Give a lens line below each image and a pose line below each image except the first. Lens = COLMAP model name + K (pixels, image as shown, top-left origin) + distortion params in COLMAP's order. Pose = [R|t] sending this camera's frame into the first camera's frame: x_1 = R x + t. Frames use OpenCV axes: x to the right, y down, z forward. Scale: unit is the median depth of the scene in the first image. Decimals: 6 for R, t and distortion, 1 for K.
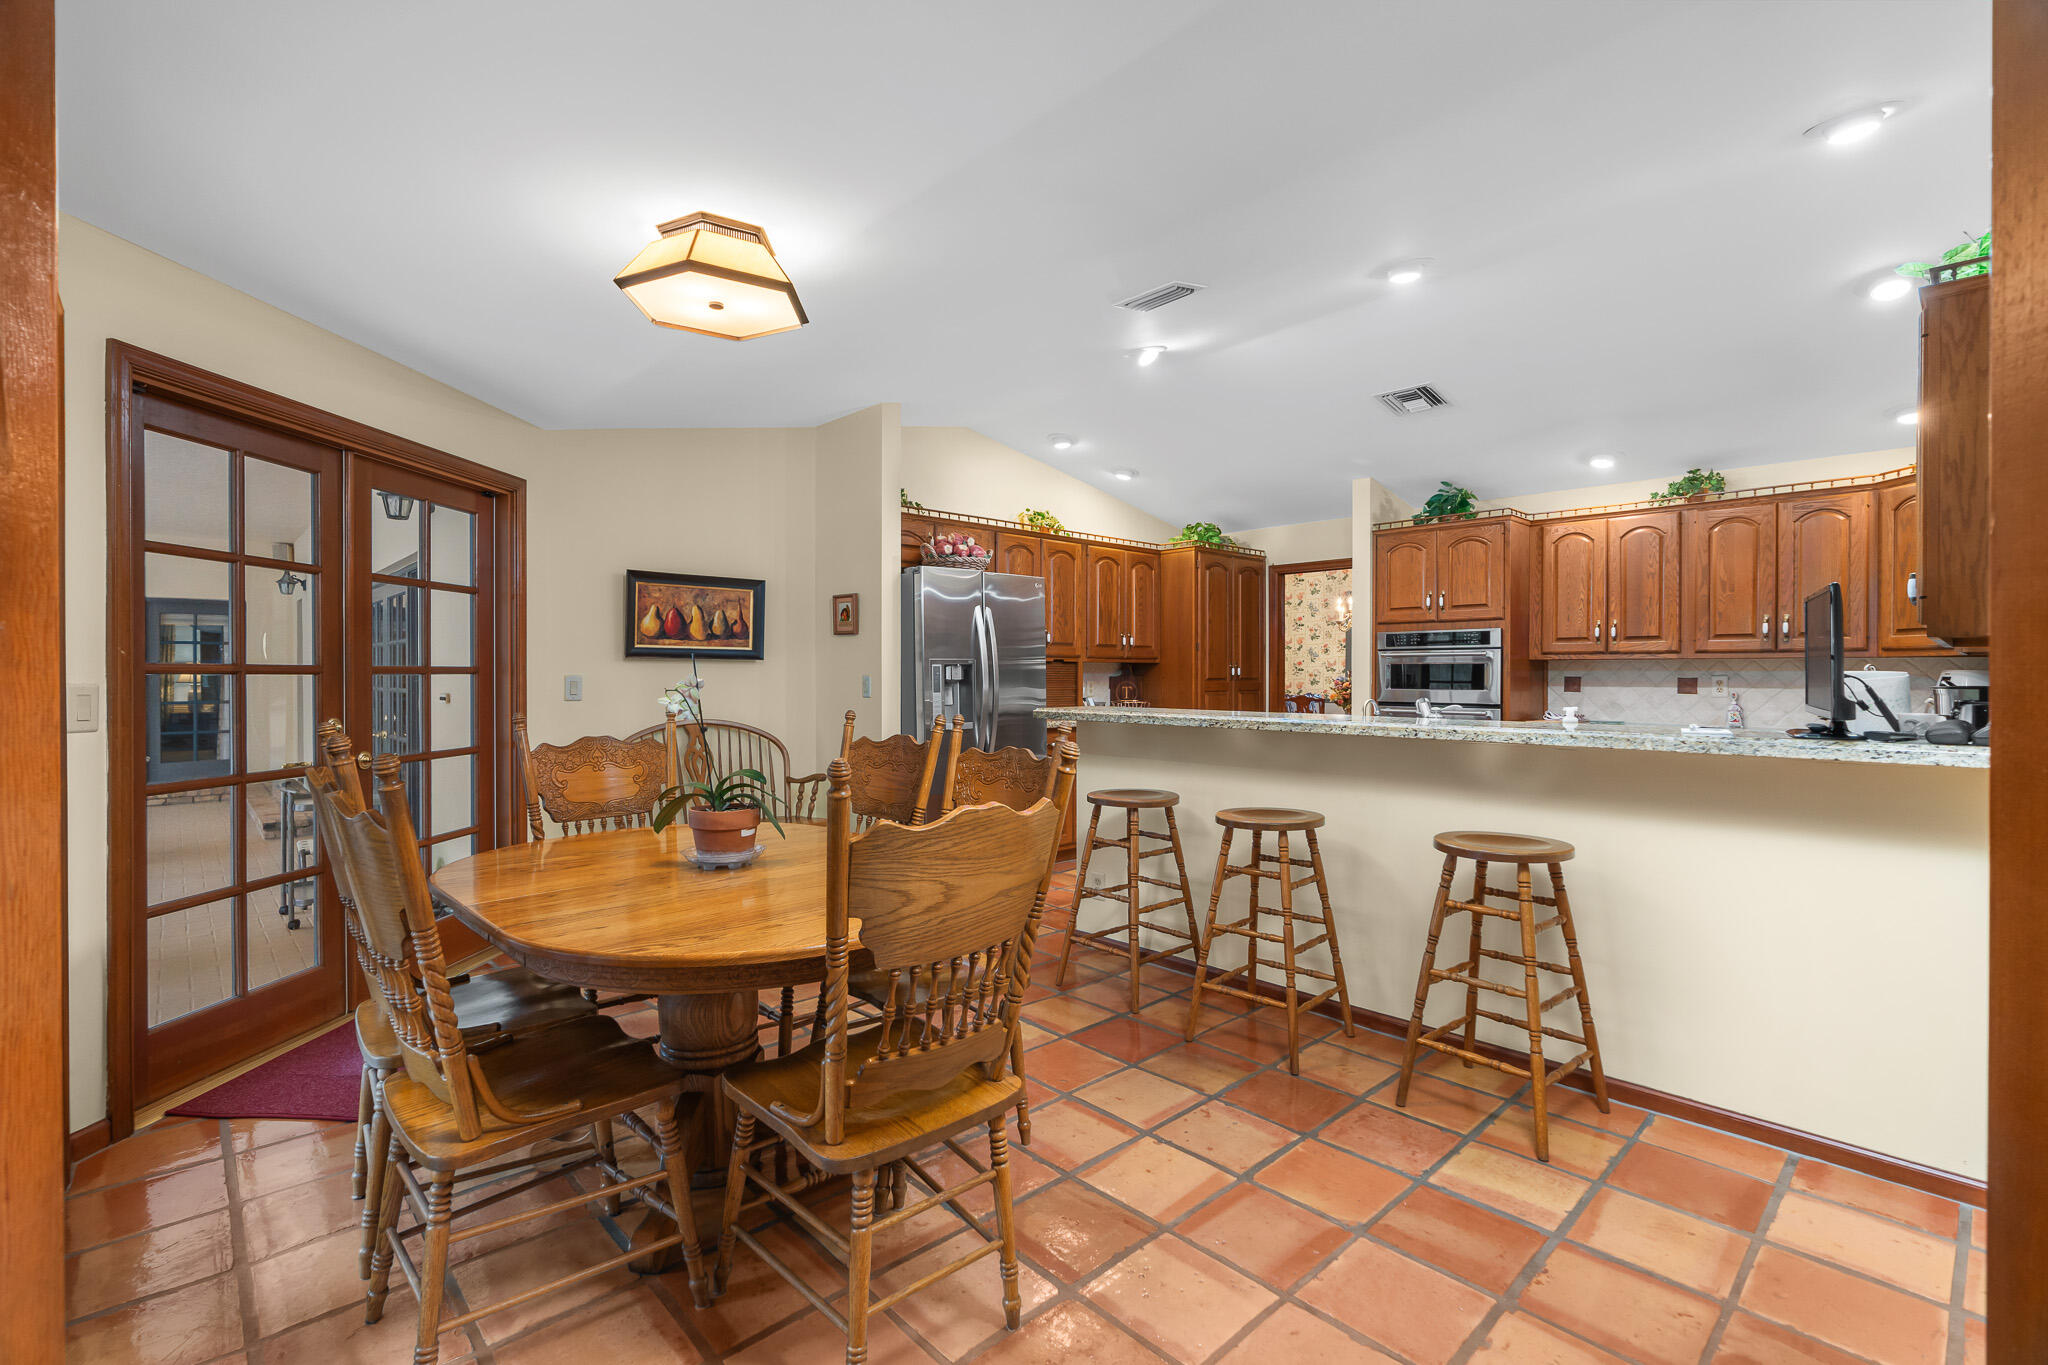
lens RADIAL K [[922.8, 0, 1027.2], [0, 922.8, 676.5], [0, 0, 1]] dist [-0.009018, 0.003015]
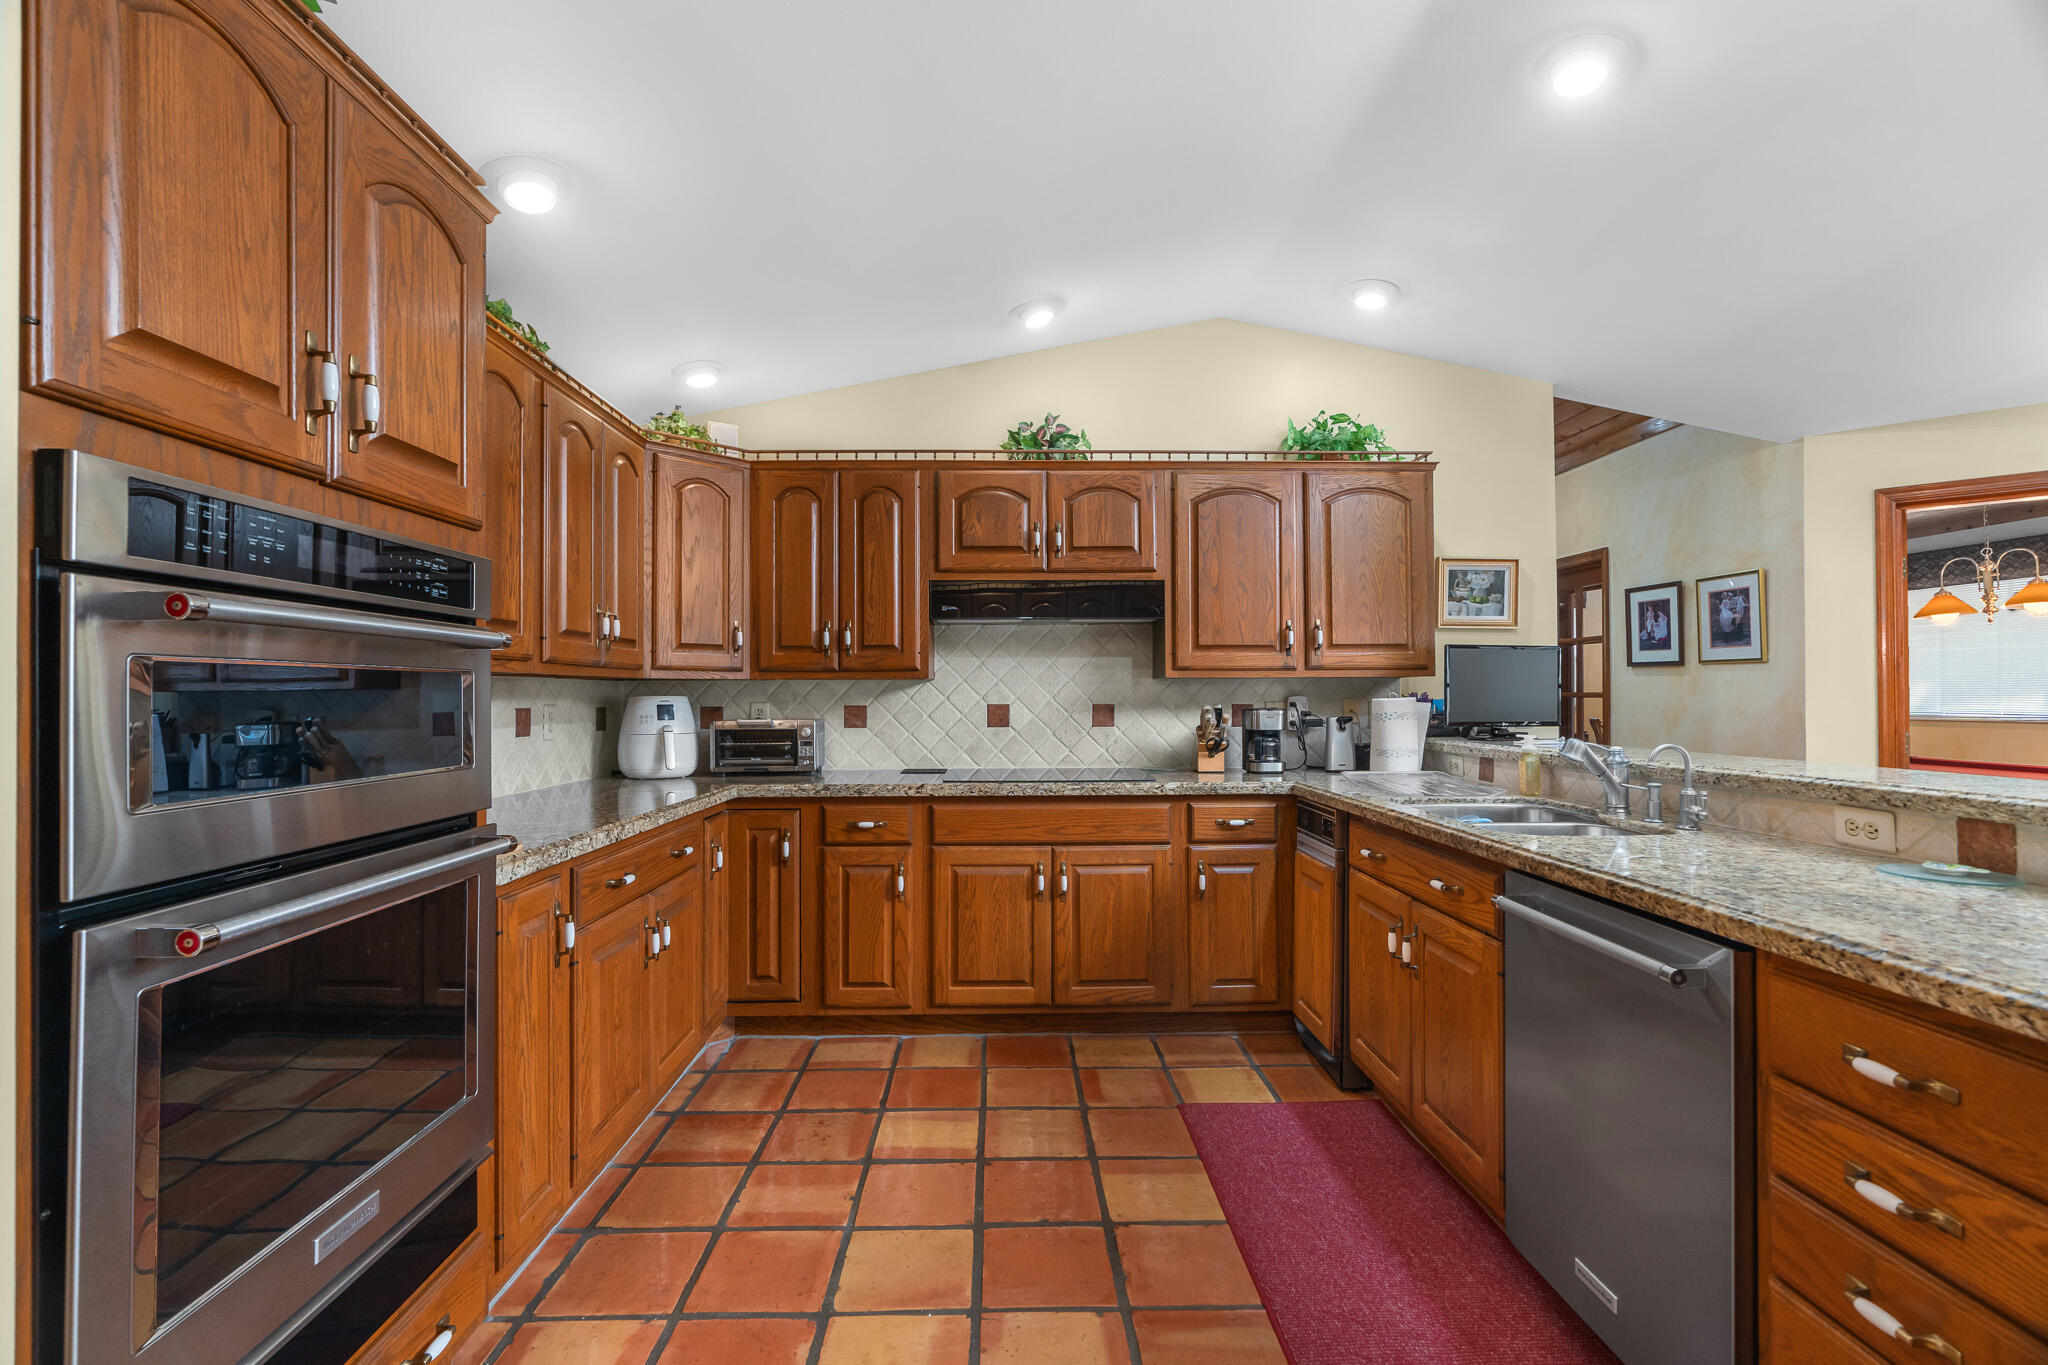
lens RADIAL K [[922.8, 0, 1019.4], [0, 922.8, 681.1], [0, 0, 1]] dist [-0.009018, 0.003015]
pose [[-0.741772, 0.011767, 0.670549, 0.188386], [0.005626, 0.999920, -0.011323, -0.007895], [-0.670629, -0.004626, -0.741779, 1.173521]]
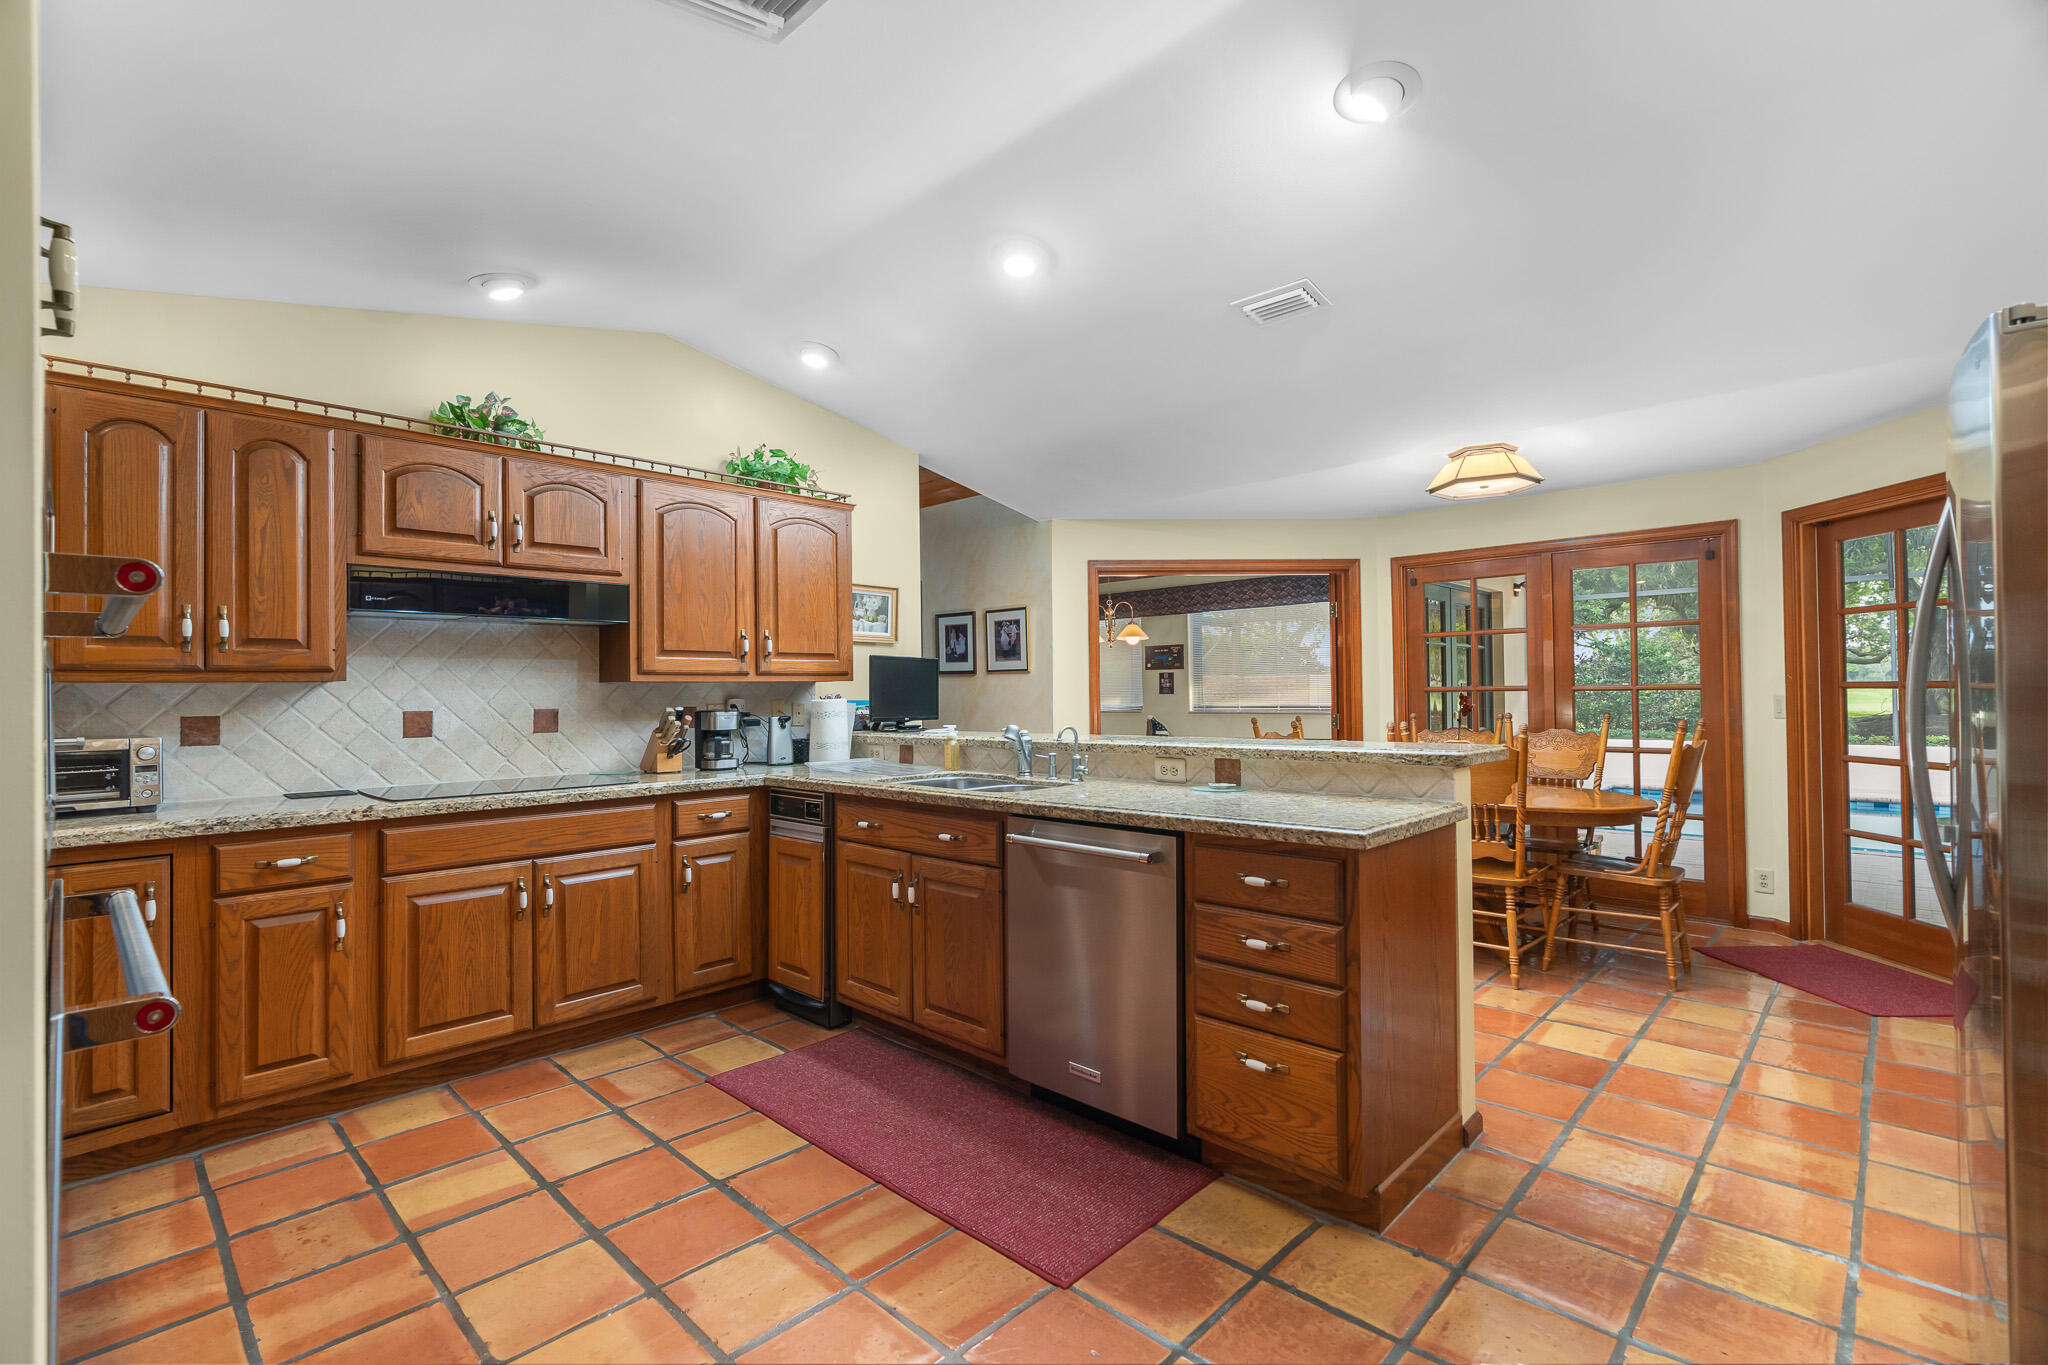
lens RADIAL K [[922.8, 0, 1019.8], [0, 922.8, 680.0], [0, 0, 1]] dist [-0.009018, 0.003015]
pose [[-0.998852, 0.011710, -0.046455, 0.311086], [0.012223, 0.999867, -0.010774, -0.007521], [0.046323, -0.011330, -0.998862, 1.299159]]
